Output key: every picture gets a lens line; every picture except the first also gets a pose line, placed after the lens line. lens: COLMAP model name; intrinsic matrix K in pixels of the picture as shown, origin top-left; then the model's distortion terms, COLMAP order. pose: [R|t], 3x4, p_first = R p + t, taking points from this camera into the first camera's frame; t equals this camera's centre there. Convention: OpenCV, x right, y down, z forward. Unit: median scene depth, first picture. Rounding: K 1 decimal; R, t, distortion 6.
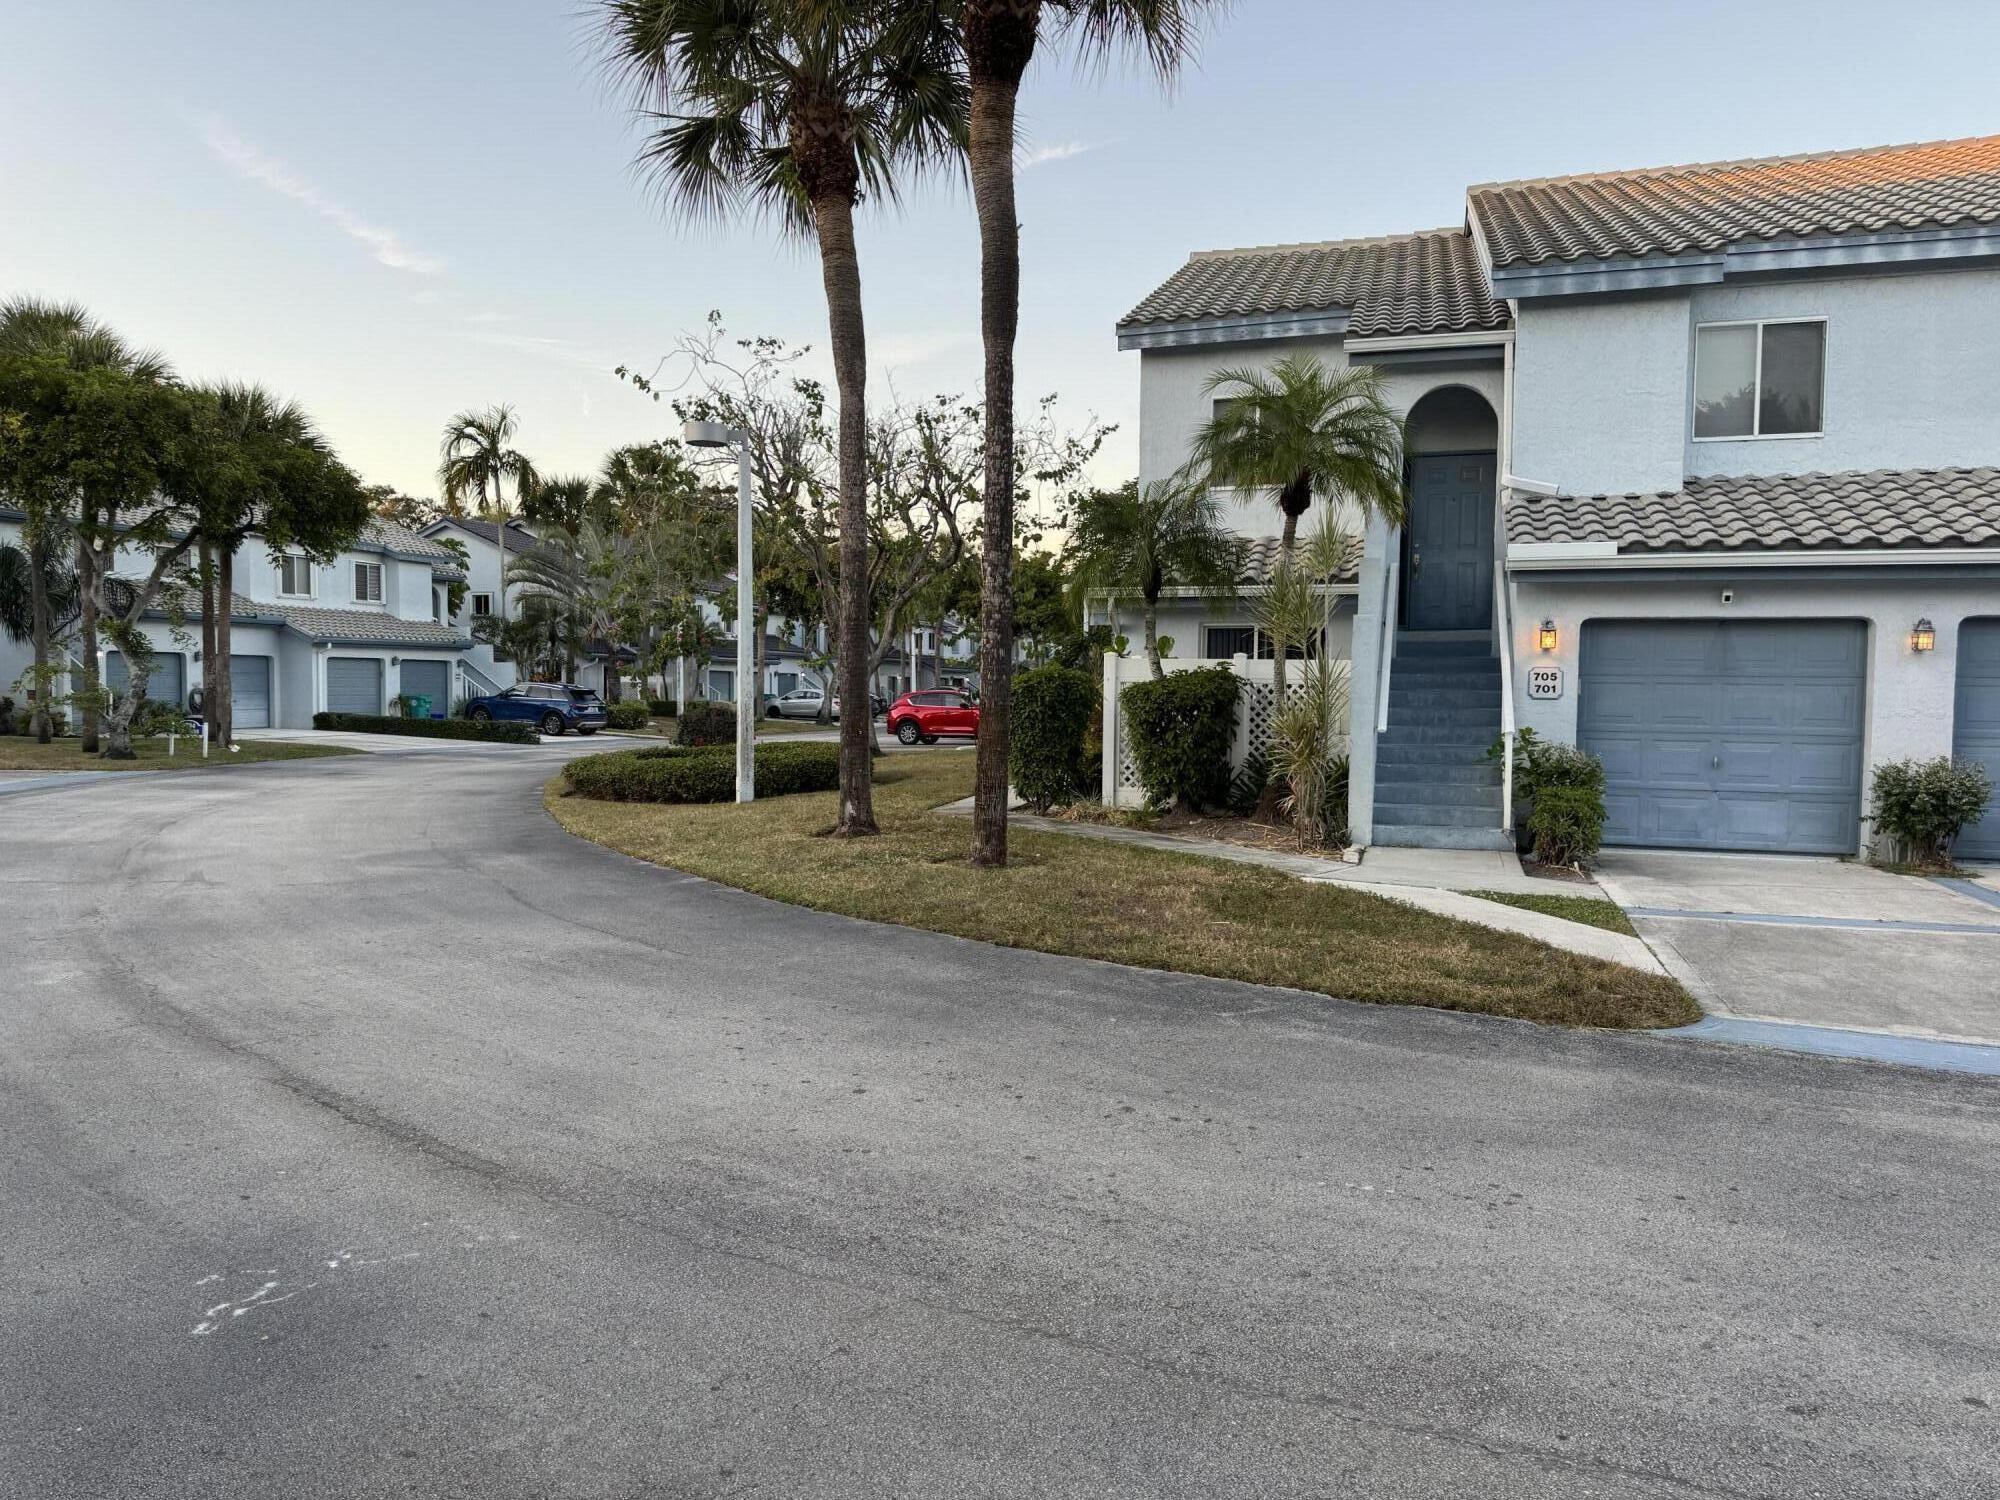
lens RADIAL K [[1406.2, 0, 1006.0], [0, 1406.2, 759.5], [0, 0, 1]] dist [0.139682, -0.205584]
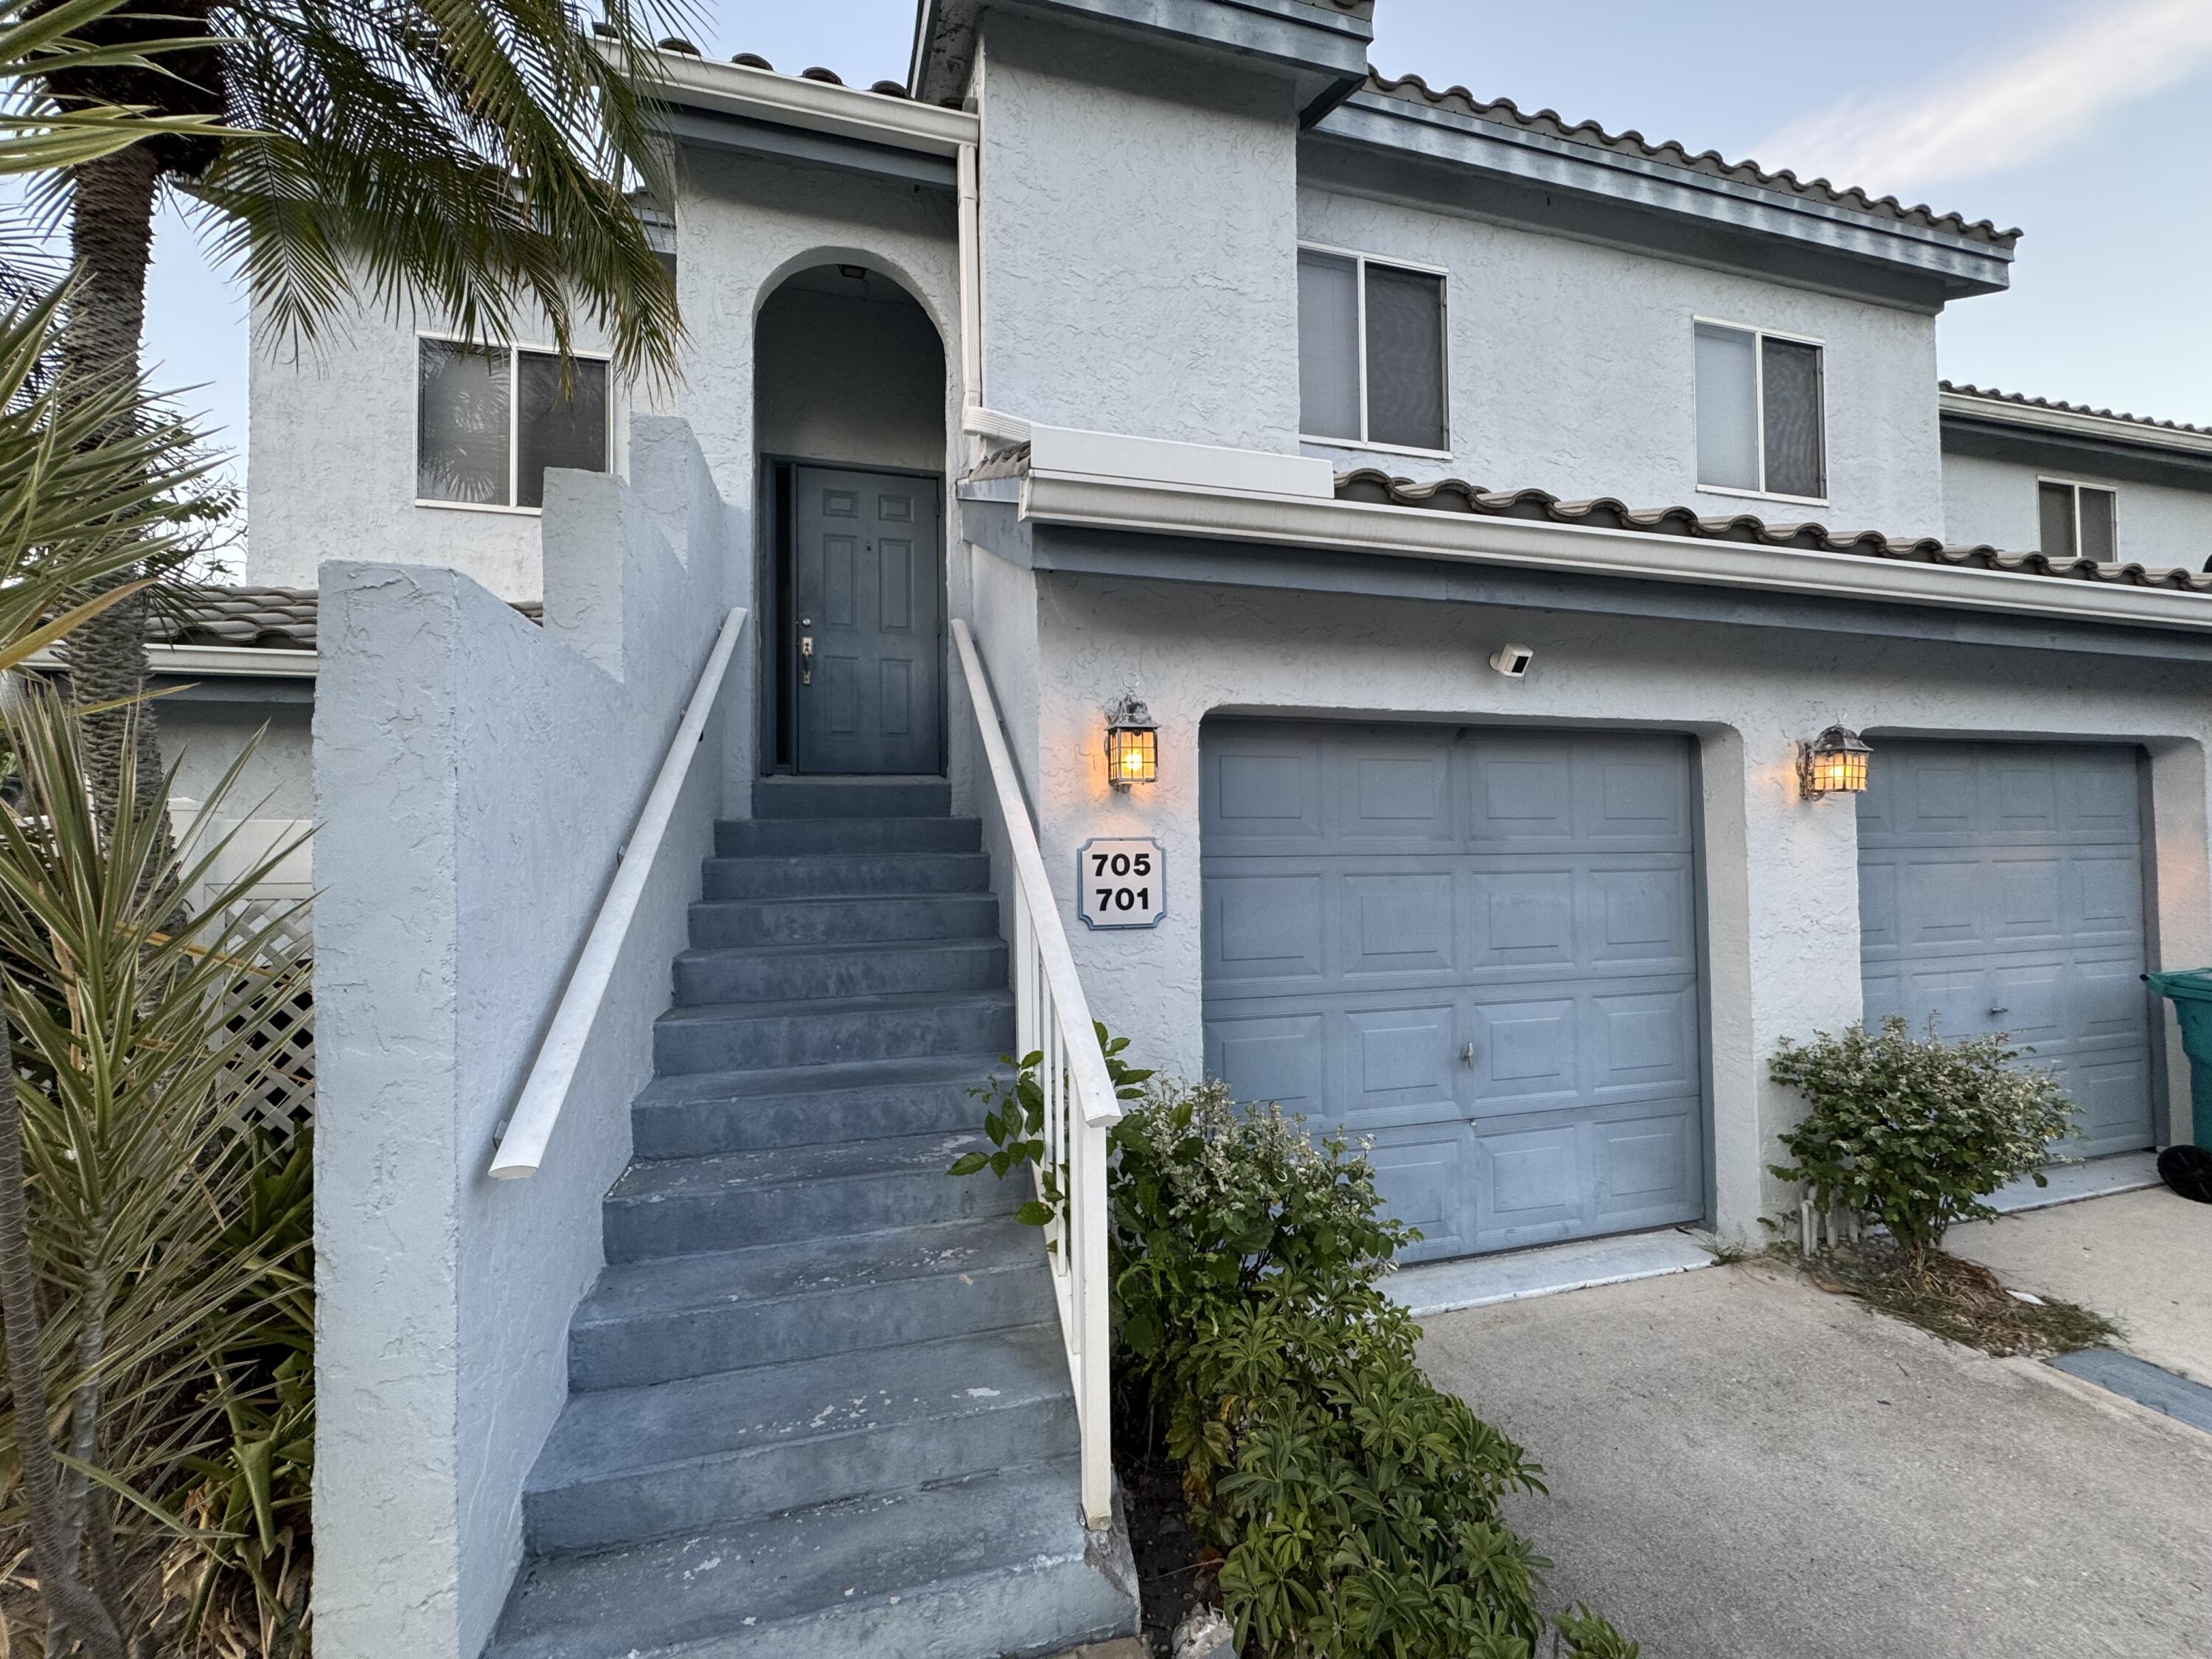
lens RADIAL K [[890.0, 0, 1116.1], [0, 890.0, 829.7], [0, 0, 1]] dist [-0.001455, 0.001171]
pose [[0.852608, -0.006733, 0.522508, 0.269192], [0.047327, 0.996803, -0.064381, -0.054011], [-0.520404, 0.079620, 0.850200, 0.837672]]
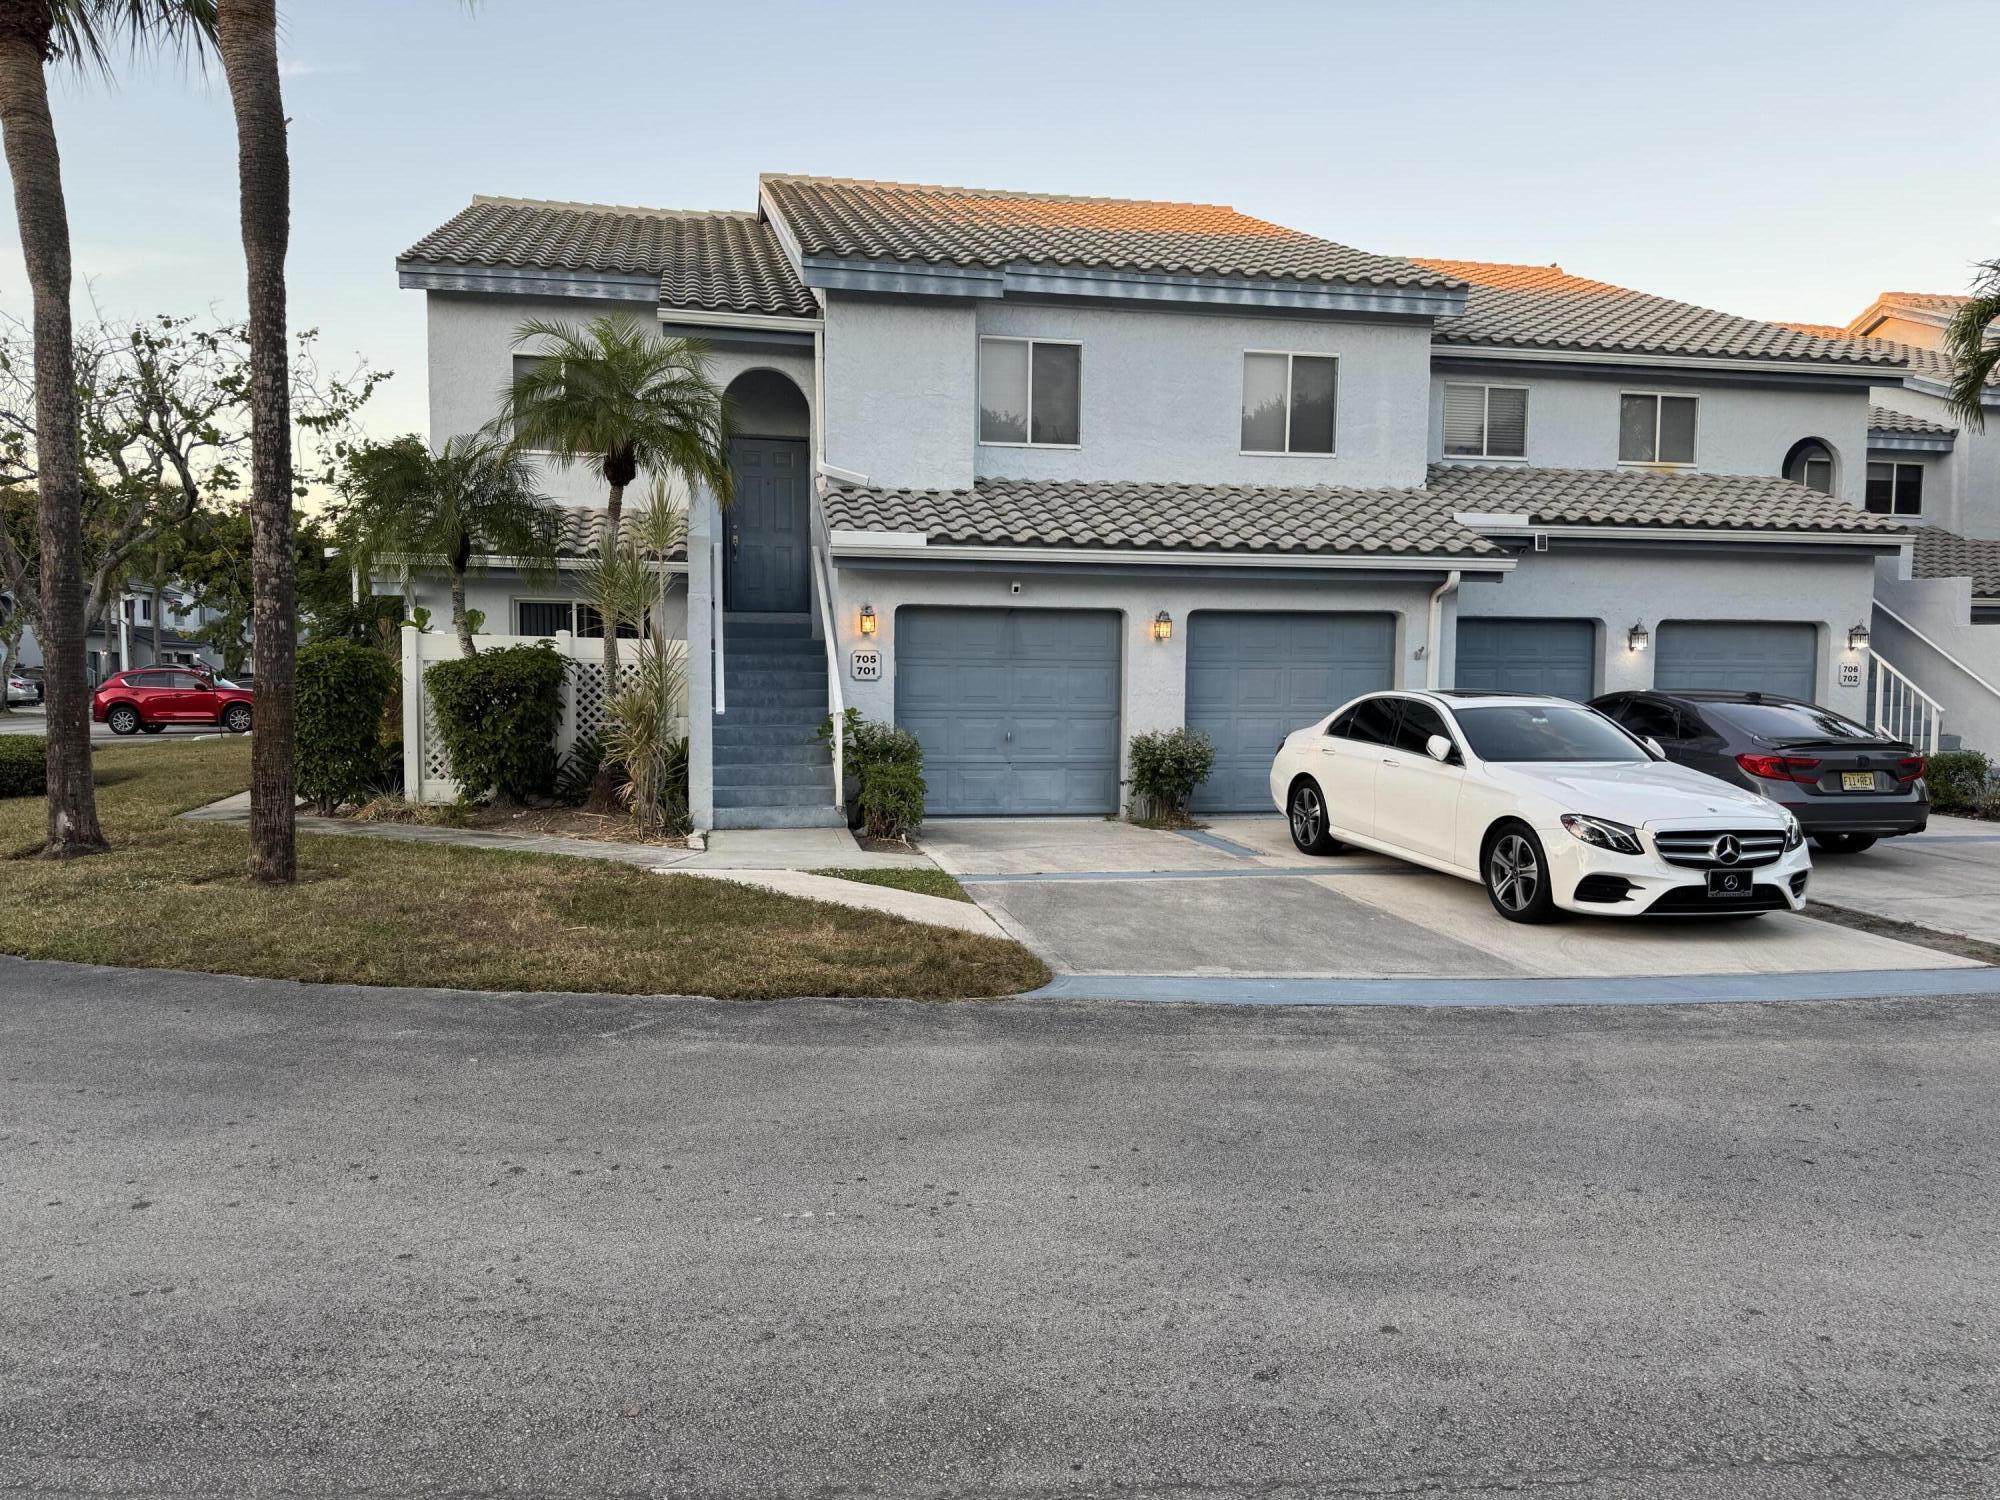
lens RADIAL K [[1406.2, 0, 1006.0], [0, 1406.2, 759.5], [0, 0, 1]] dist [0.139682, -0.205584]
pose [[0.884826, -0.030397, 0.464930, -0.015330], [0.023655, 0.999513, 0.020329, -0.002796], [-0.465321, -0.006990, 0.885114, 0.036774]]
